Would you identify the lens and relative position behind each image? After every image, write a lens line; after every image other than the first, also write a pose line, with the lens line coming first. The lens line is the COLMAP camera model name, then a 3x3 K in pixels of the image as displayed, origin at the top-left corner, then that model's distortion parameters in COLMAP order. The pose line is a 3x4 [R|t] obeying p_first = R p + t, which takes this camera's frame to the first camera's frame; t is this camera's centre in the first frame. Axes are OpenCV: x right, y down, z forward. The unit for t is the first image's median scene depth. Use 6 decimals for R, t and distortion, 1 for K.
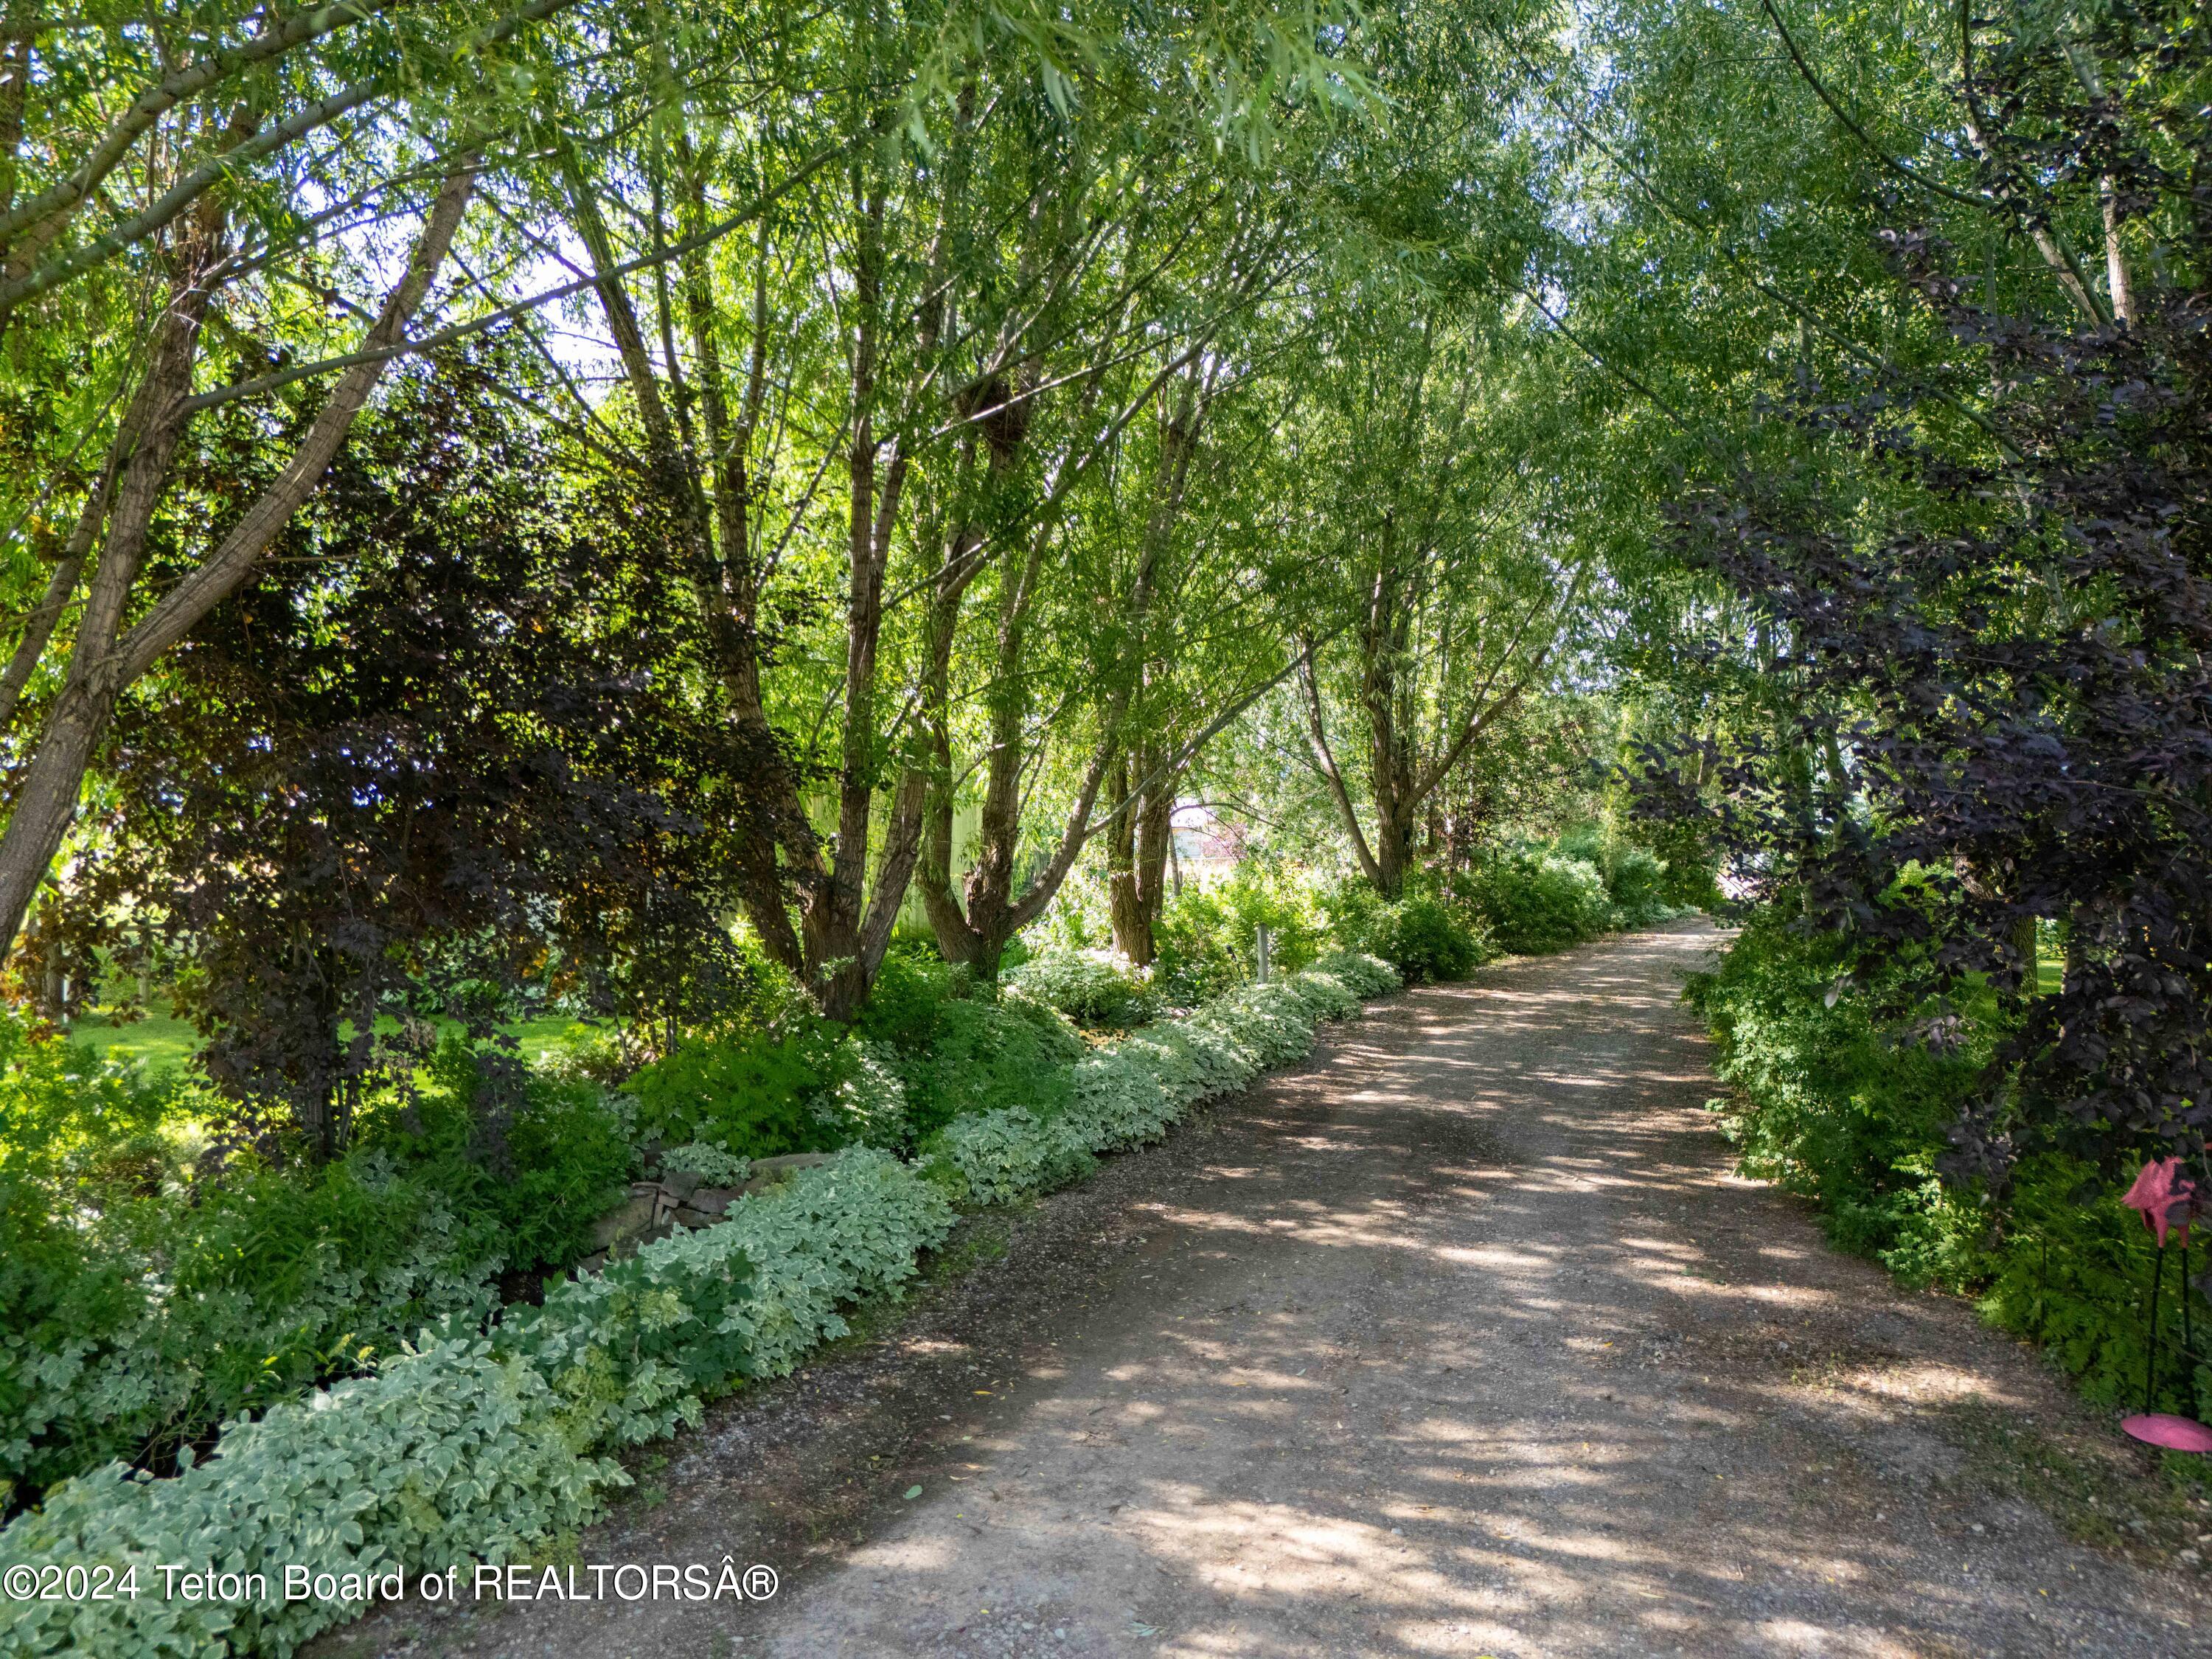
lens RADIAL K [[1615.9, 0, 1106.4], [0, 1615.9, 840.1], [0, 0, 1]] dist [0.078095, -0.076032]
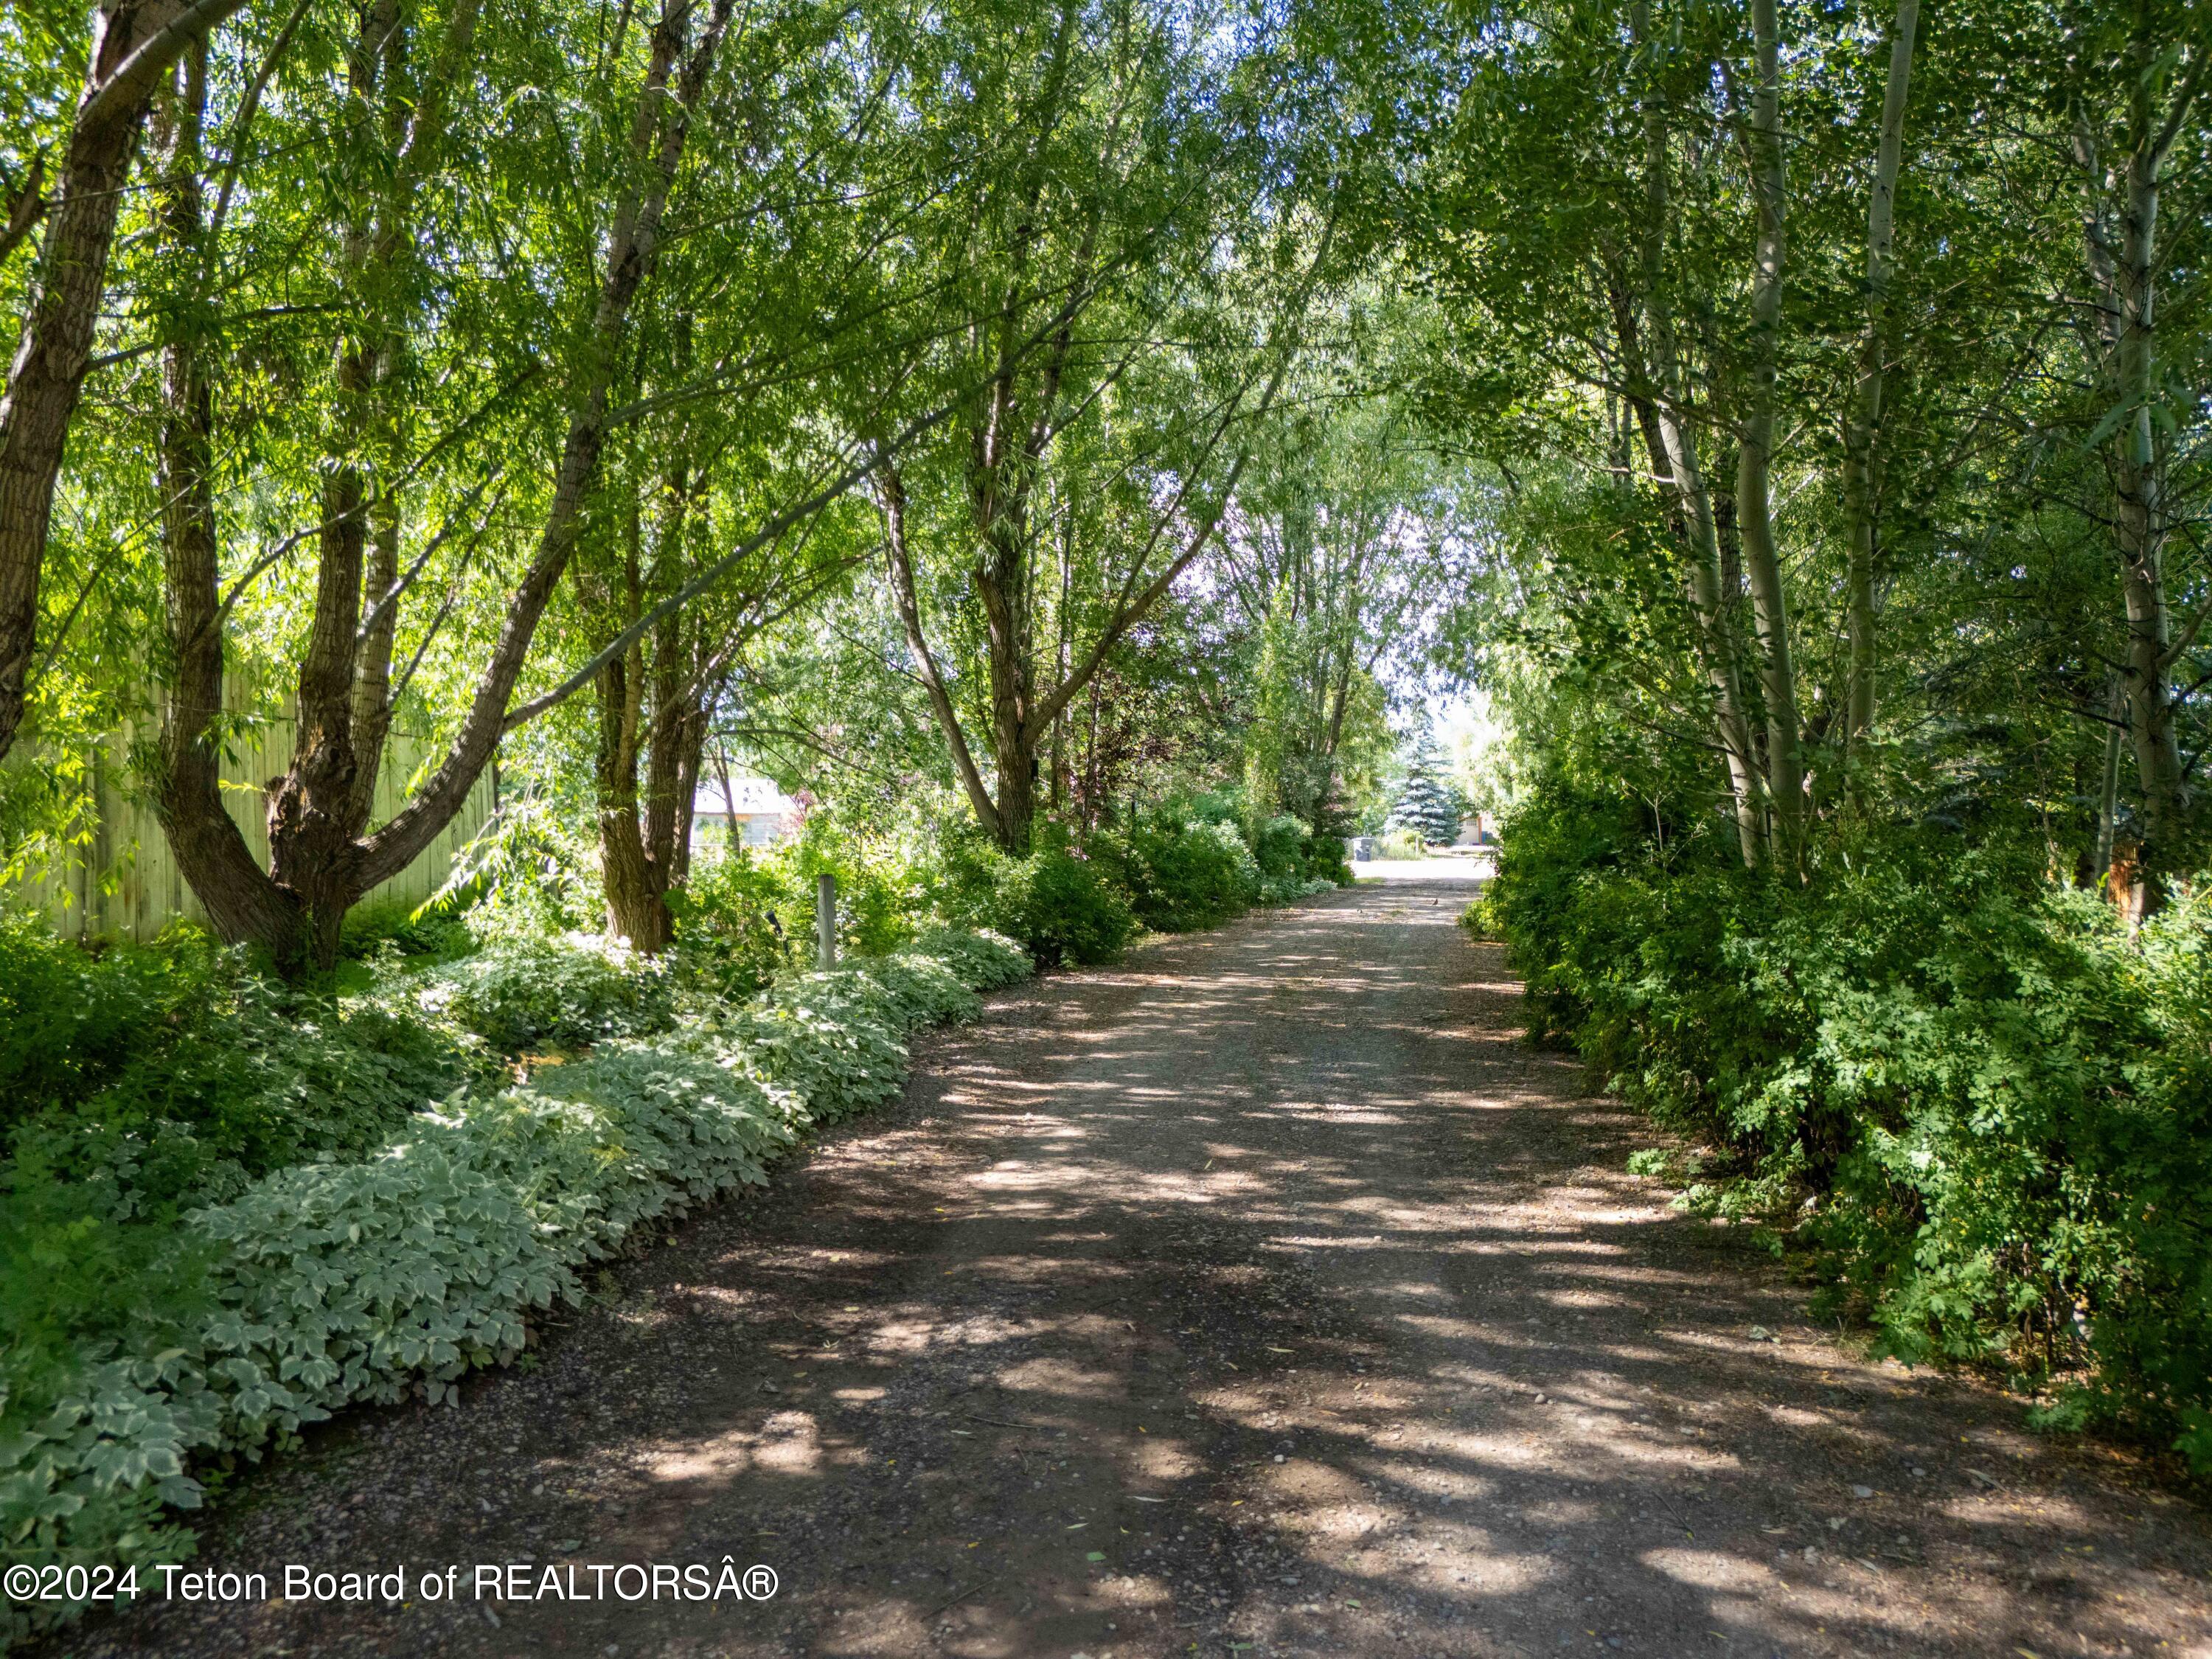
lens RADIAL K [[1615.9, 0, 1106.4], [0, 1615.9, 840.1], [0, 0, 1]] dist [0.078095, -0.076032]
pose [[0.968901, -0.007887, 0.247321, 0.039011], [0.008273, 0.999966, -0.000524, 0.032143], [-0.247308, 0.002554, 0.968933, 0.302890]]
